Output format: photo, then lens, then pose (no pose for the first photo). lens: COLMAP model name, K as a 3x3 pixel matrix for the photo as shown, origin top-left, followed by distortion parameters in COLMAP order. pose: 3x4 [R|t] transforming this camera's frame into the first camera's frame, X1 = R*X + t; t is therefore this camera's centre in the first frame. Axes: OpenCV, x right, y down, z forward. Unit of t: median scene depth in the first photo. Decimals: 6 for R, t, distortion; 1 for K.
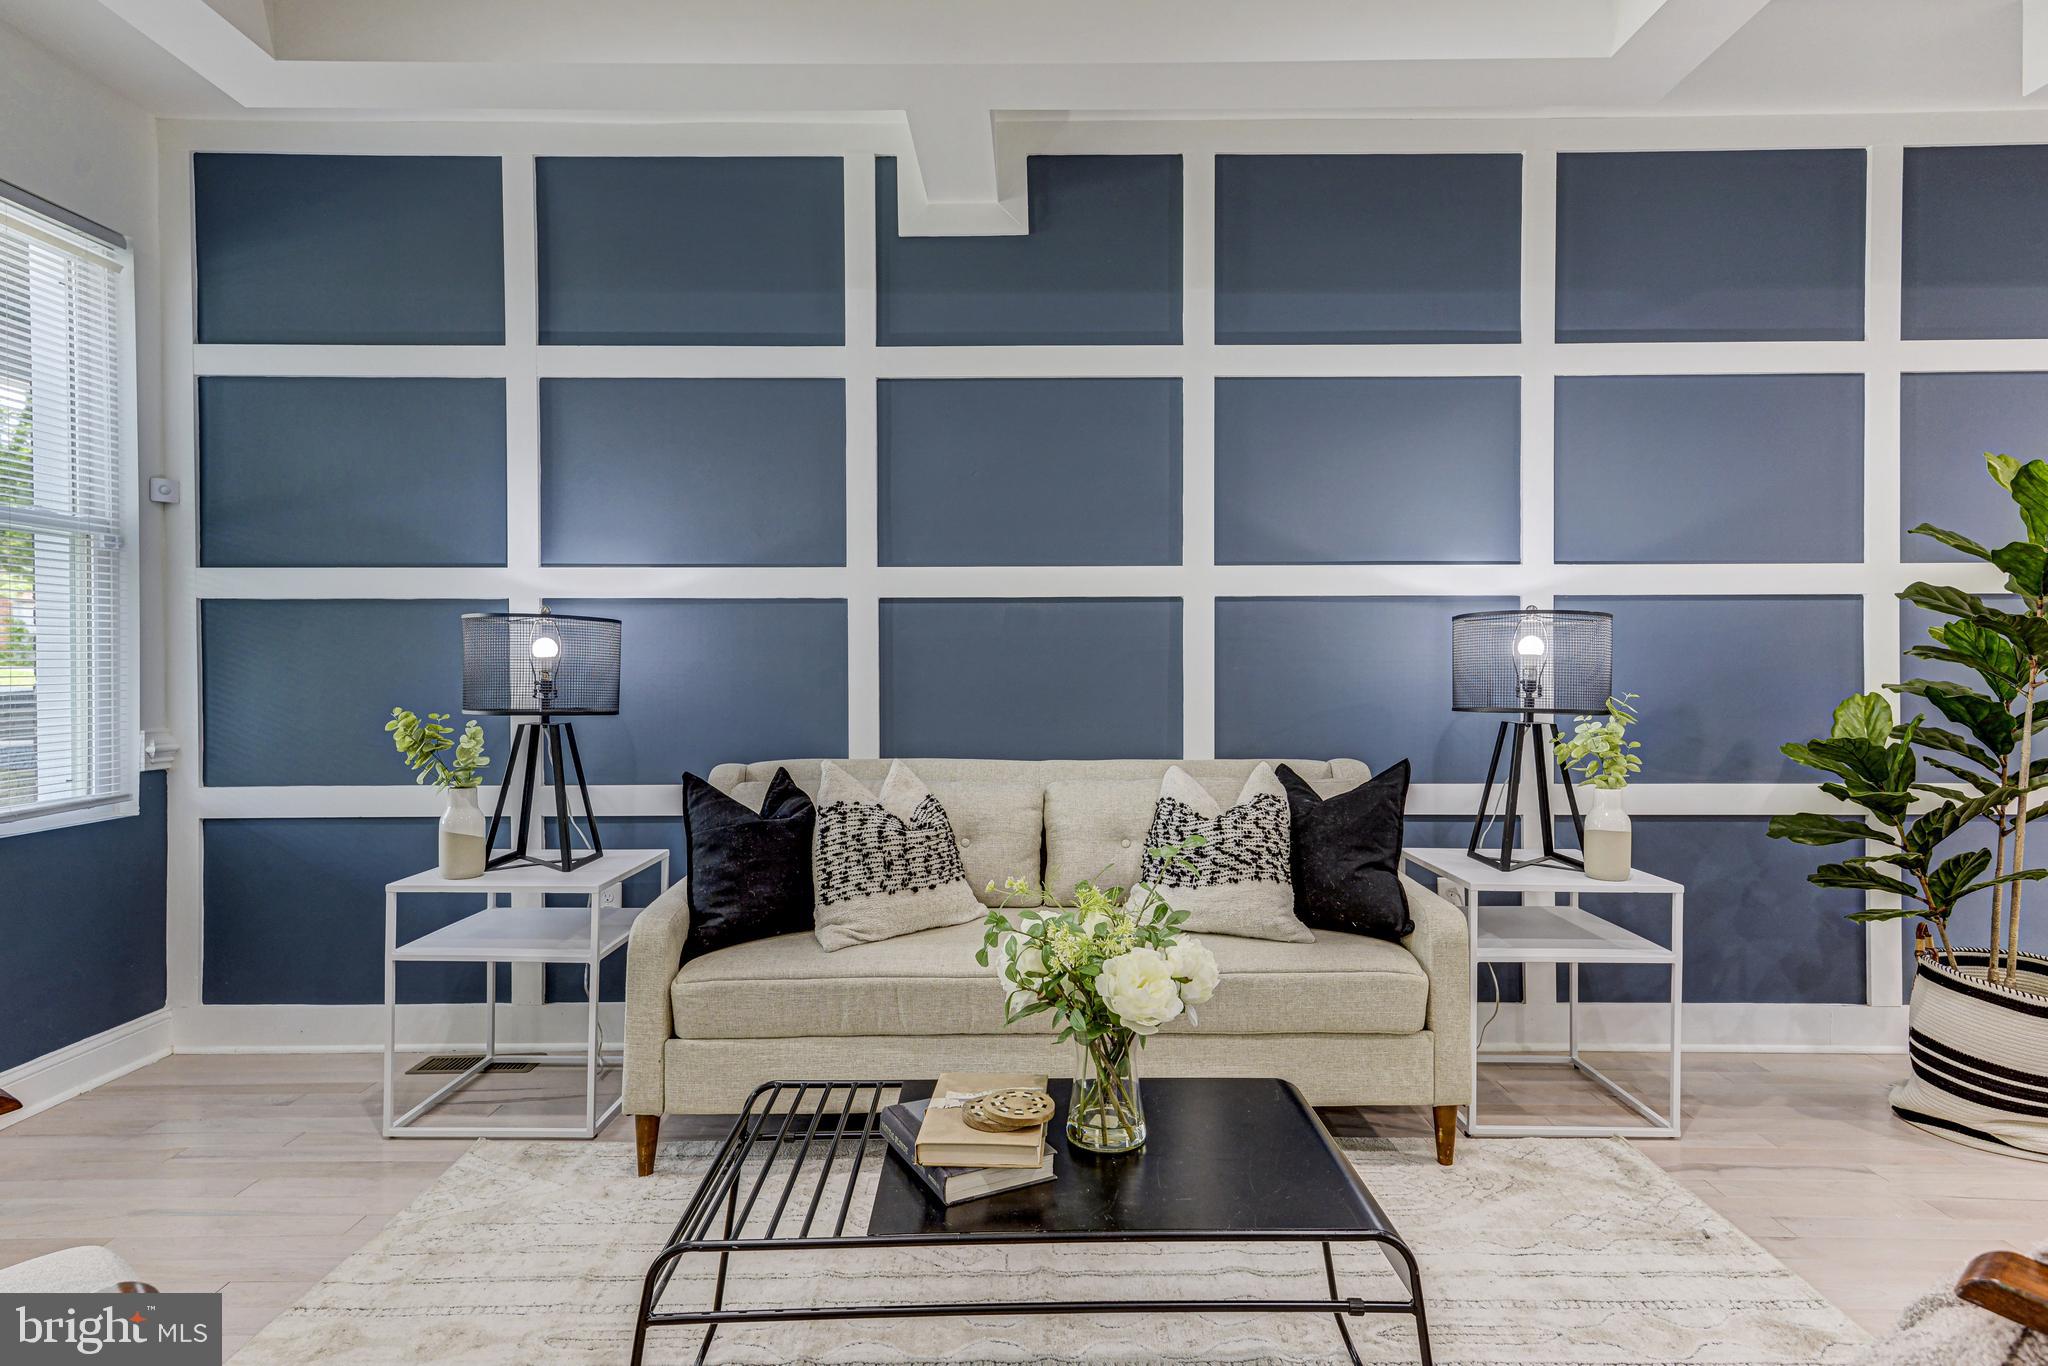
lens RADIAL K [[1149.5, 0, 1012.3], [0, 1149.5, 680.8], [0, 0, 1]] dist [-0.001412, -0.011476]
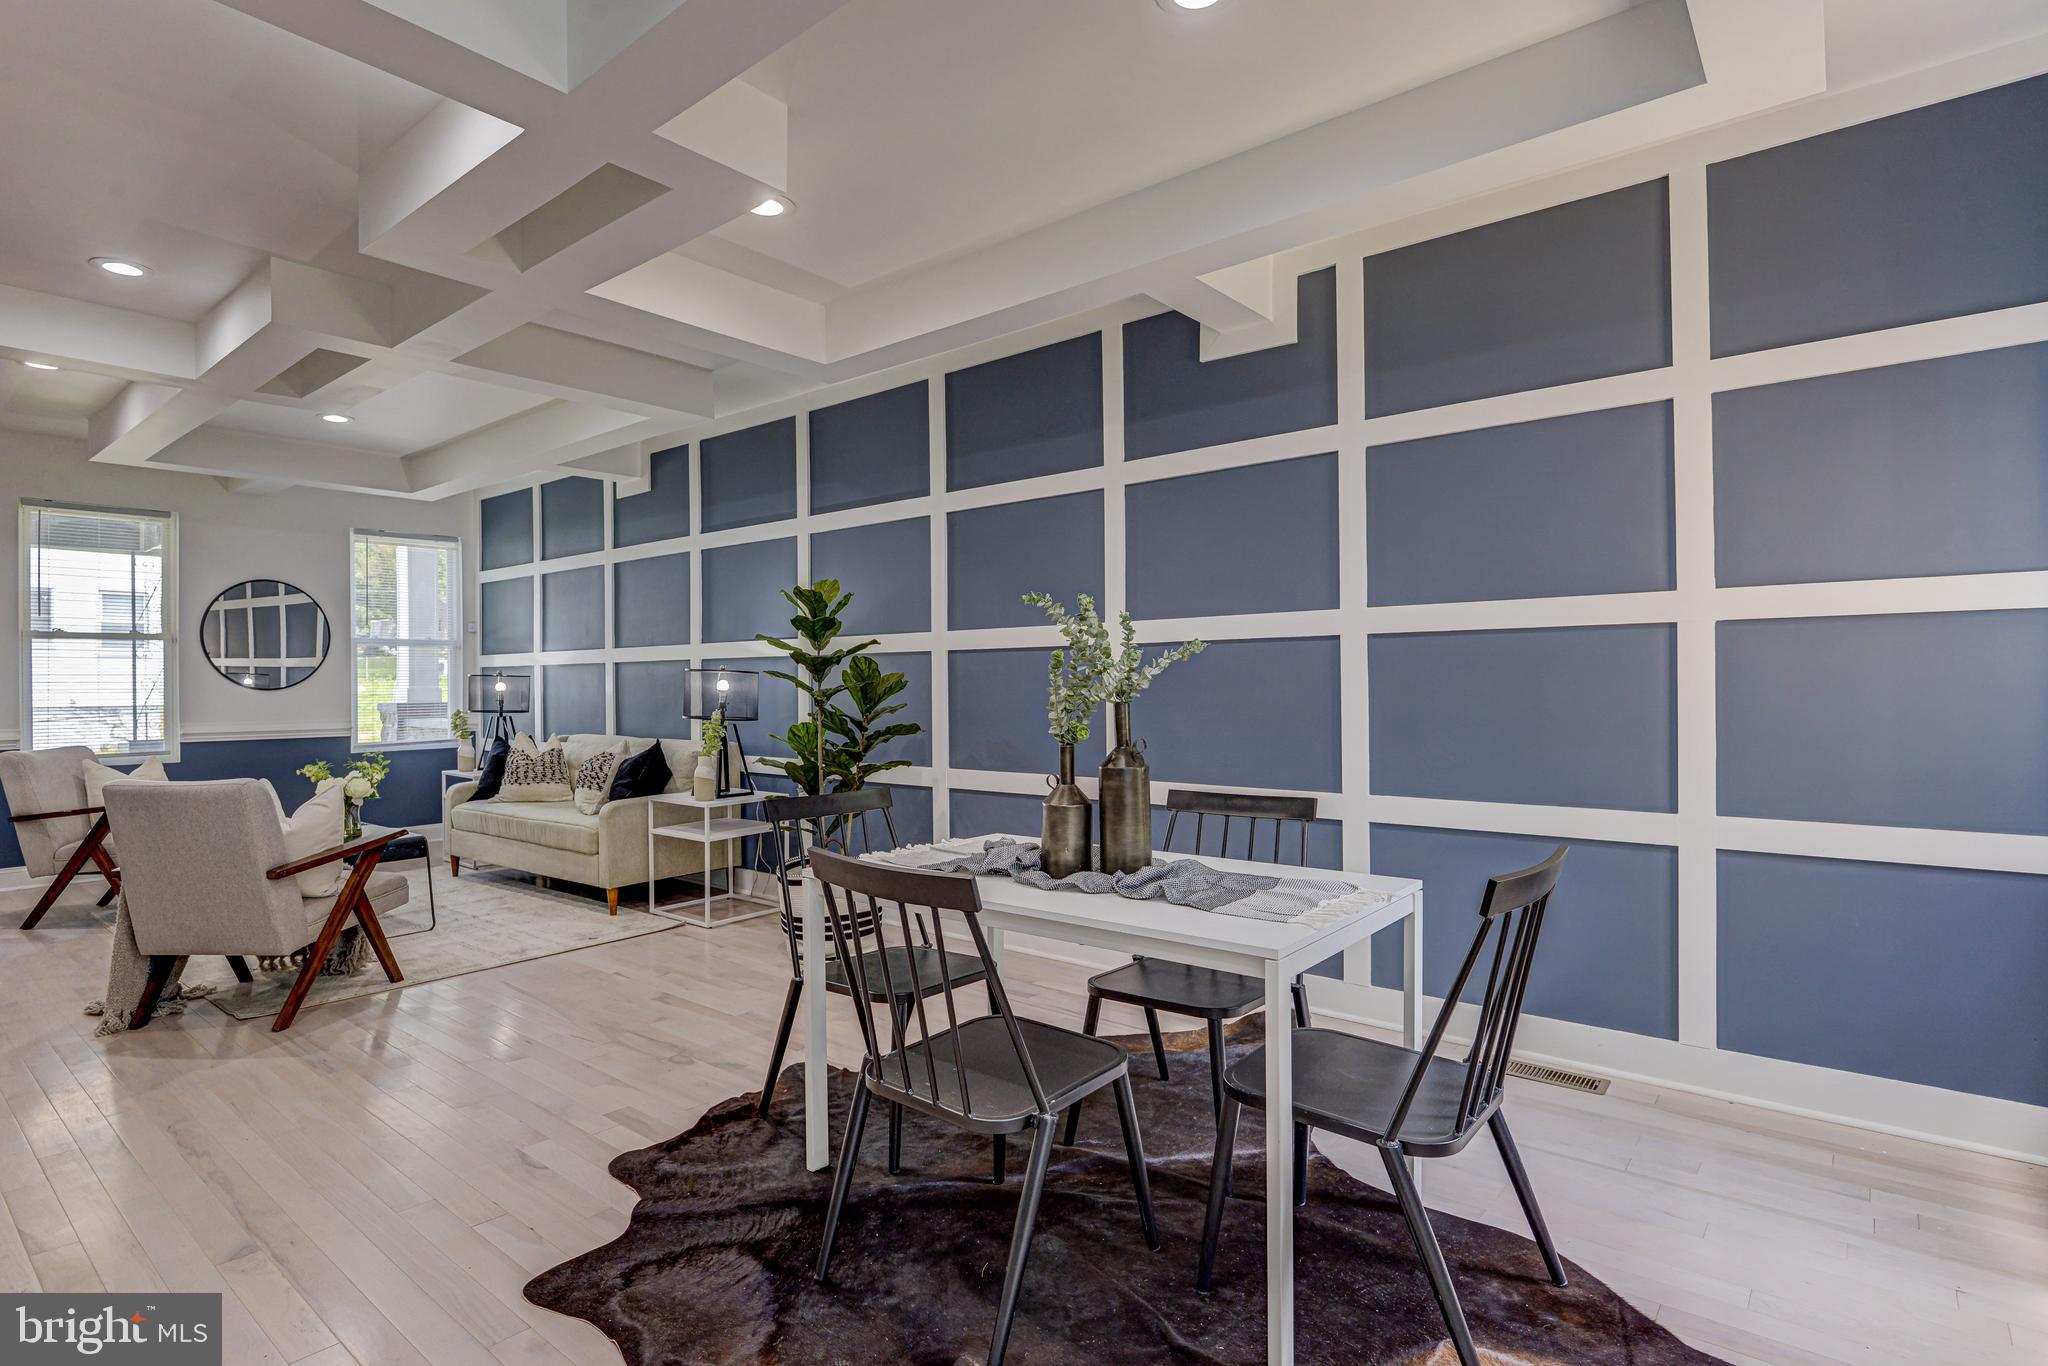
lens RADIAL K [[1045.0, 0, 1020.6], [0, 1045.0, 678.7], [0, 0, 1]] dist [0.000631, -0.004727]
pose [[0.770463, -0.006143, -0.637455, 1.831514], [-0.011642, 0.999651, -0.023704, -0.003551], [0.637379, 0.025684, 0.770123, -0.046794]]
